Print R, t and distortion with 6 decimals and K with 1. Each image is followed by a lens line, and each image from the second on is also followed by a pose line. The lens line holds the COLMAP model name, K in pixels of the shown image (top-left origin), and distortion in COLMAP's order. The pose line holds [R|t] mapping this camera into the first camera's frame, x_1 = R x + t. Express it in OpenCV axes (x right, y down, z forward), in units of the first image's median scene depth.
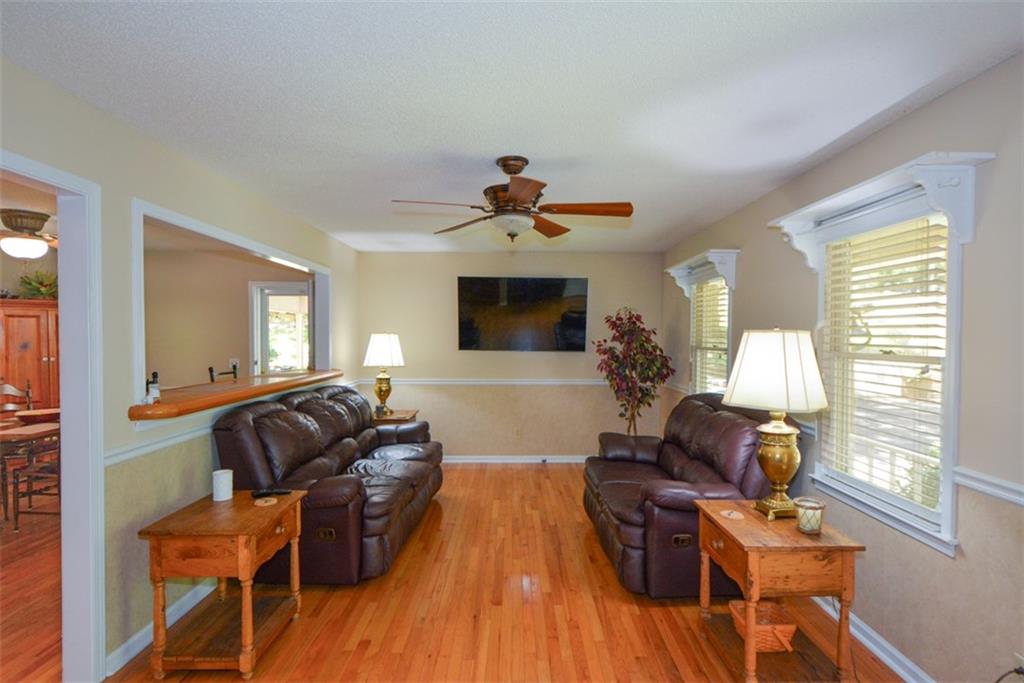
lens RADIAL K [[543.0, 0, 513.5], [0, 543.0, 343.7], [0, 0, 1]] dist [0.014257, 0.000189]
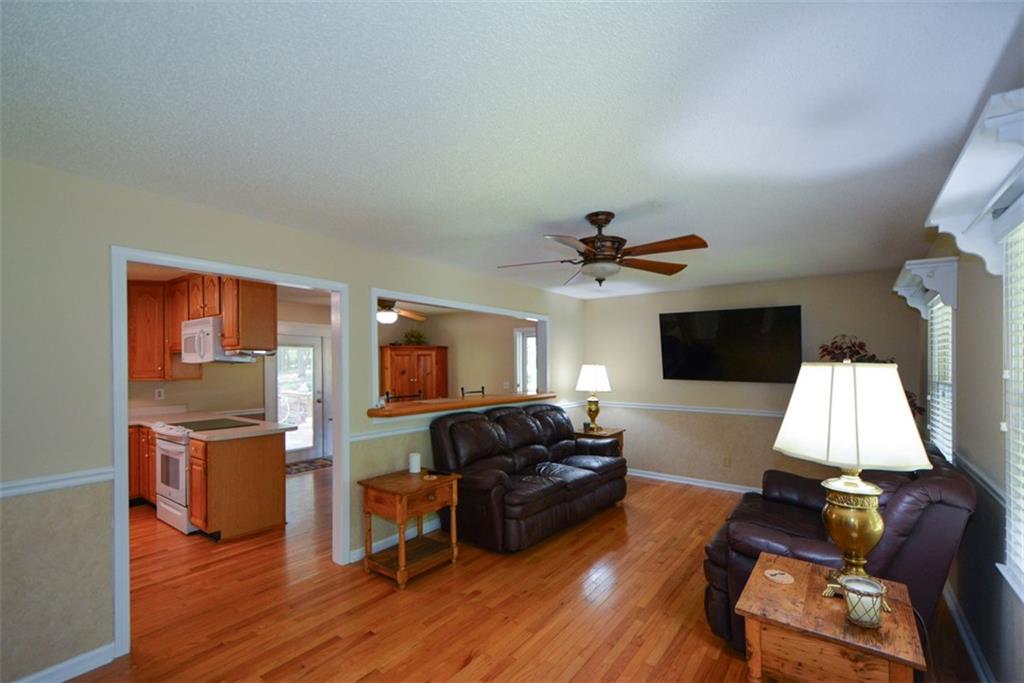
lens RADIAL K [[454.9, 0, 514.8], [0, 454.9, 361.7], [0, 0, 1]] dist [0.009354, -0.005209]
pose [[0.775652, -0.005475, -0.631137, 0.454570], [-0.007264, 0.999819, -0.017602, -0.009803], [0.631119, 0.018237, 0.775472, 0.141740]]
